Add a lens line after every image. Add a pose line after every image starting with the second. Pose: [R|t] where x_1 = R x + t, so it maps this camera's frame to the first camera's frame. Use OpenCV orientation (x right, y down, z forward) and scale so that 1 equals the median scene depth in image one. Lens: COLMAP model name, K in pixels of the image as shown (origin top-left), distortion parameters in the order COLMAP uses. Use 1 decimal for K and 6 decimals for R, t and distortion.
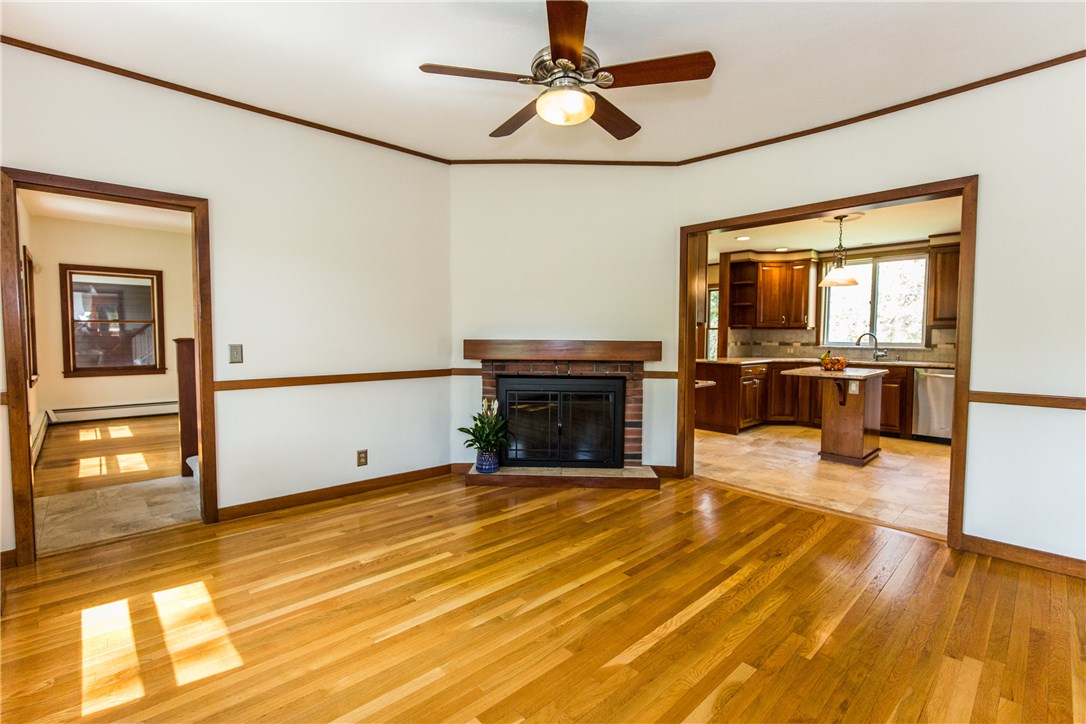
lens RADIAL K [[487.2, 0, 543.7], [0, 487.2, 358.2], [0, 0, 1]] dist [0.003313, -0.000418]
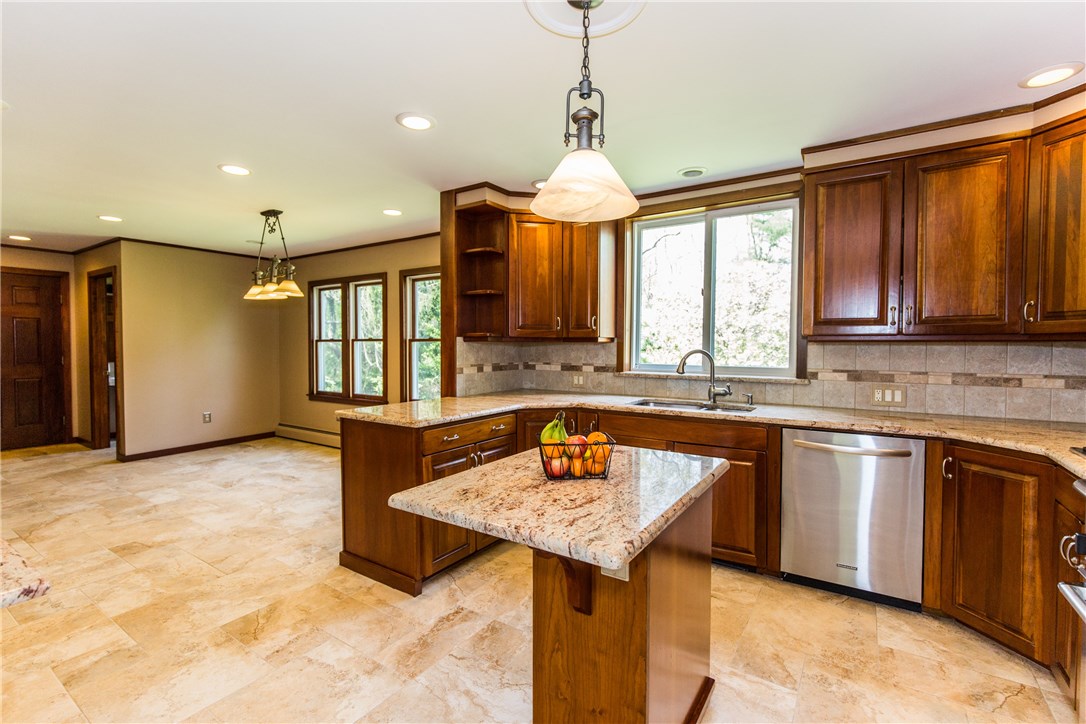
lens RADIAL K [[487.2, 0, 544.6], [0, 487.2, 357.4], [0, 0, 1]] dist [0.003313, -0.000418]
pose [[0.973631, -0.007022, 0.228020, 0.367748], [0.011587, 0.999758, -0.018688, -0.033404], [-0.227834, 0.020837, 0.973477, 0.506438]]
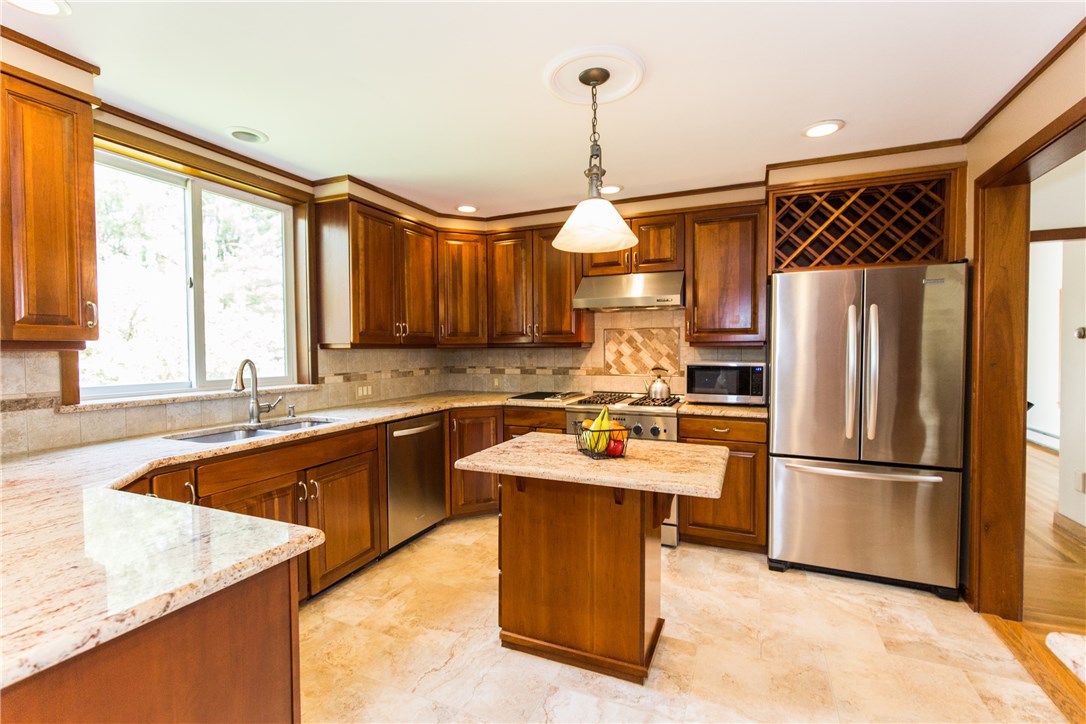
lens RADIAL K [[487.2, 0, 541.8], [0, 487.2, 368.5], [0, 0, 1]] dist [0.003313, -0.000418]
pose [[-0.387884, -0.029572, 0.921234, 0.183558], [0.059313, 0.996613, 0.056965, -0.048437], [-0.919798, 0.076737, -0.384816, 0.874437]]
